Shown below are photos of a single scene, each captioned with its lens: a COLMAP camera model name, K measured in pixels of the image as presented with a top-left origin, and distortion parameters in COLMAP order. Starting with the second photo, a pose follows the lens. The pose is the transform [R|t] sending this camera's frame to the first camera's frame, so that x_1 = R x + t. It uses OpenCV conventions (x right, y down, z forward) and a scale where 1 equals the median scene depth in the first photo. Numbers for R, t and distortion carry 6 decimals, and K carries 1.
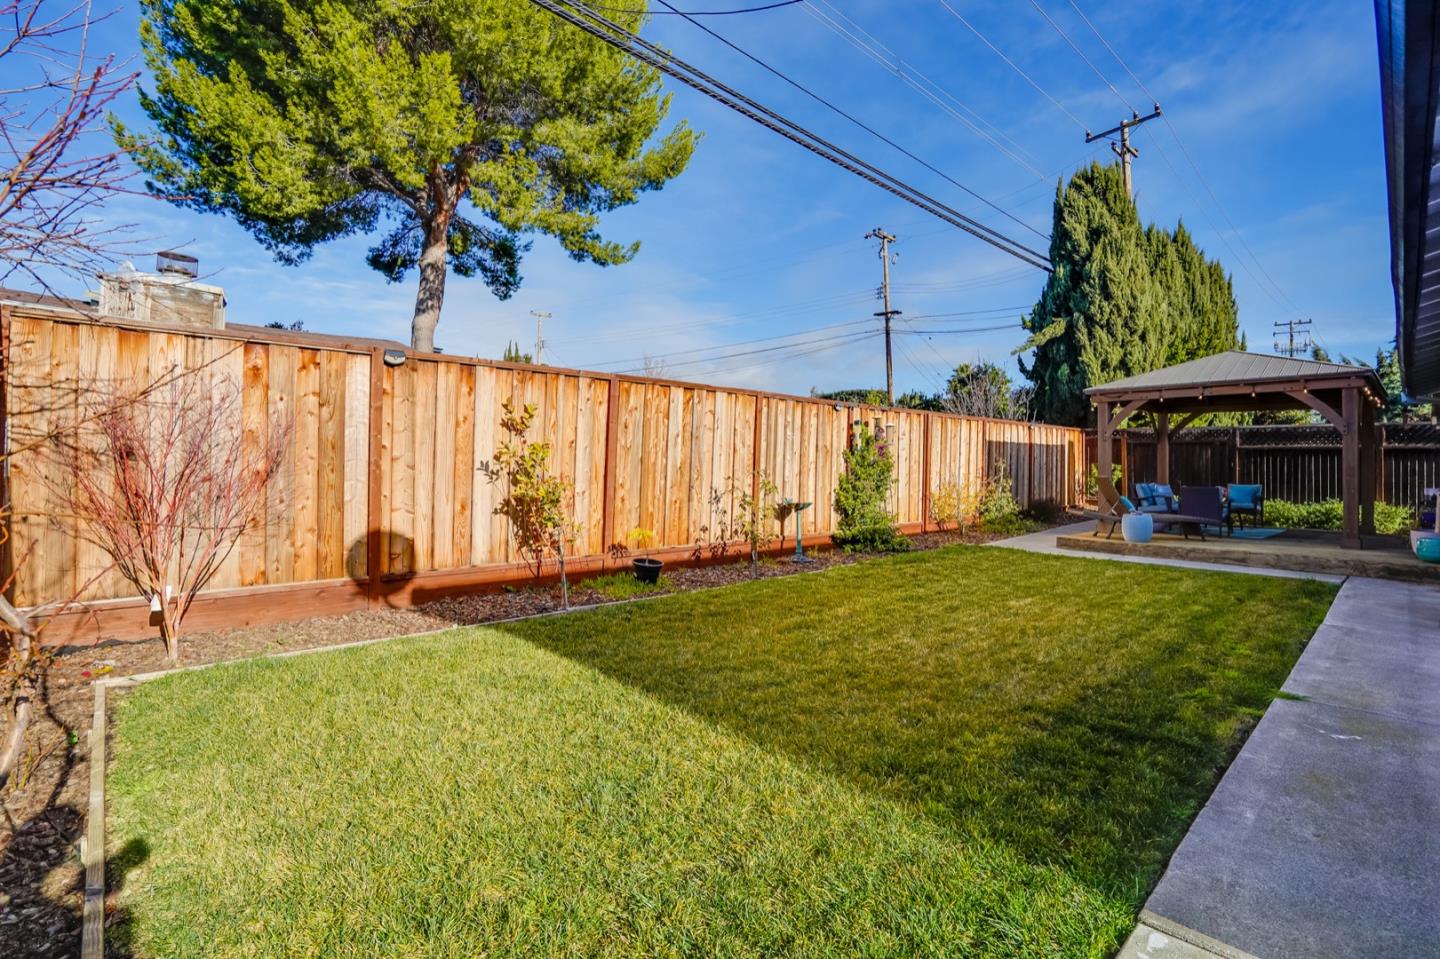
lens RADIAL K [[672.7, 0, 711.7], [0, 672.7, 476.7], [0, 0, 1]] dist [-0.048097, 0.022771]
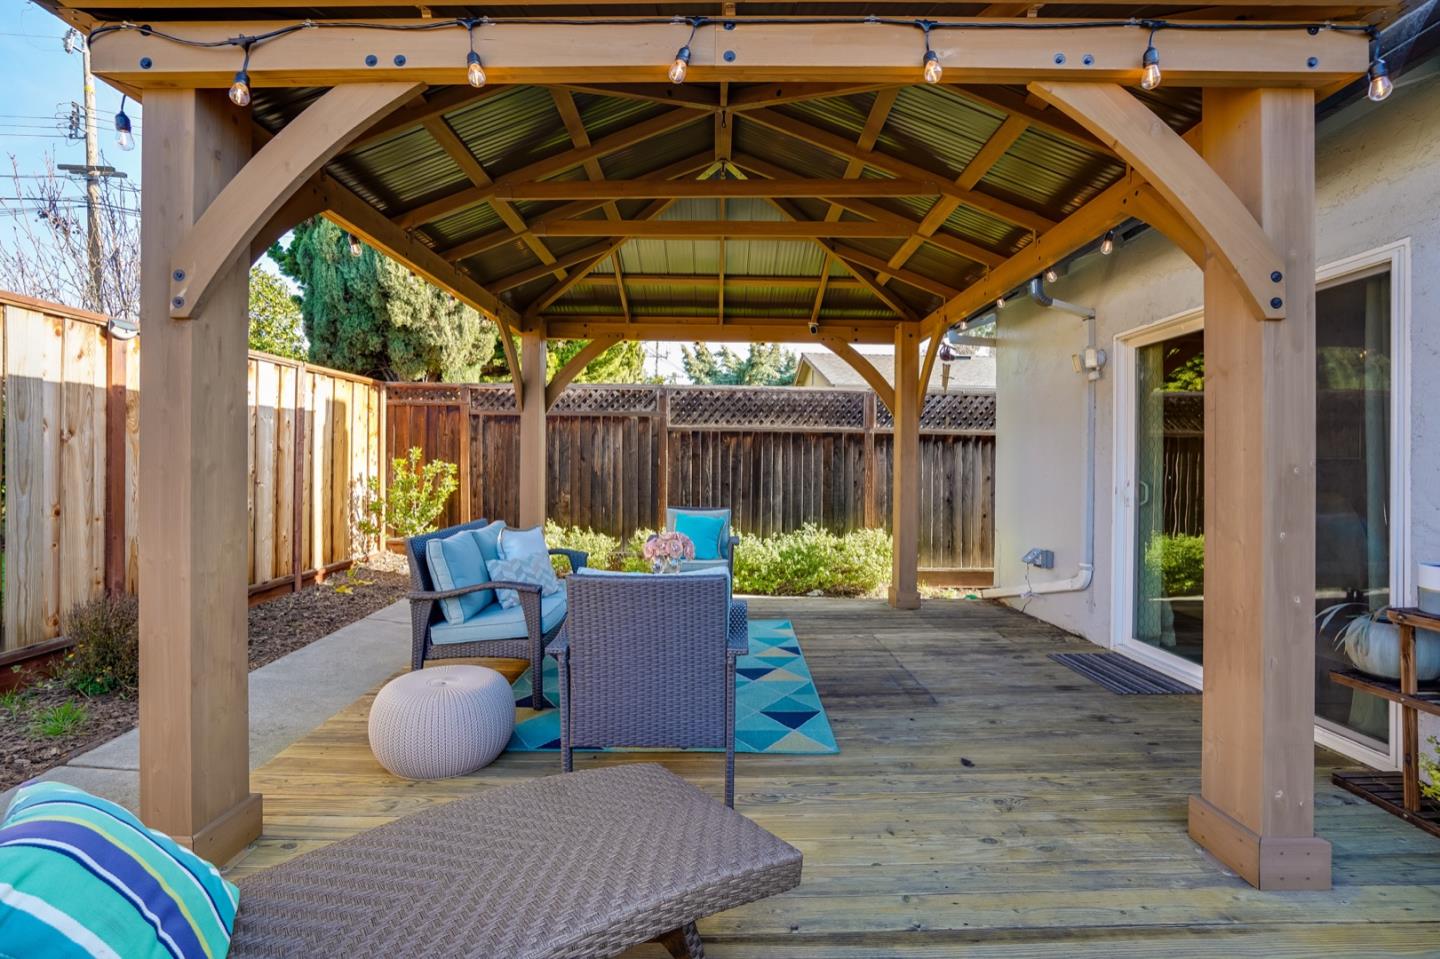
lens RADIAL K [[672.7, 0, 711.7], [0, 672.7, 476.7], [0, 0, 1]] dist [-0.048097, 0.022771]
pose [[0.679739, -0.016099, 0.733278, 0.424813], [0.011861, 0.999870, 0.010958, -0.011760], [-0.733358, 0.001249, 0.679841, 0.597656]]
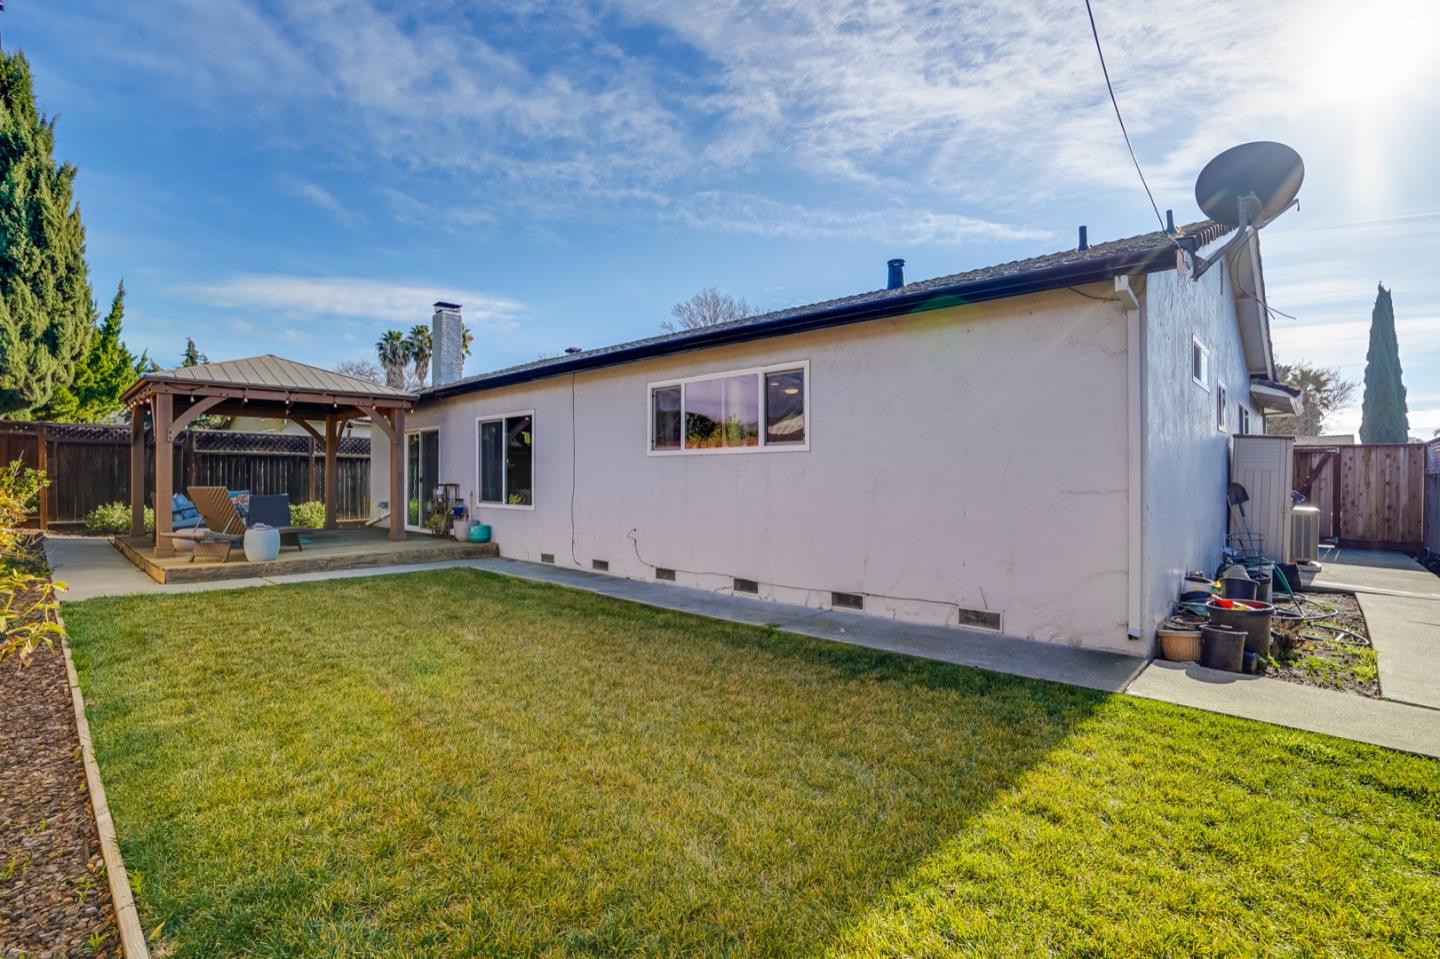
lens RADIAL K [[672.7, 0, 711.7], [0, 672.7, 476.7], [0, 0, 1]] dist [-0.048097, 0.022771]
pose [[-0.057542, -0.011405, 0.998278, -0.175965], [0.012148, 0.999853, 0.012123, -0.010733], [-0.998269, 0.012824, -0.057395, 0.298623]]
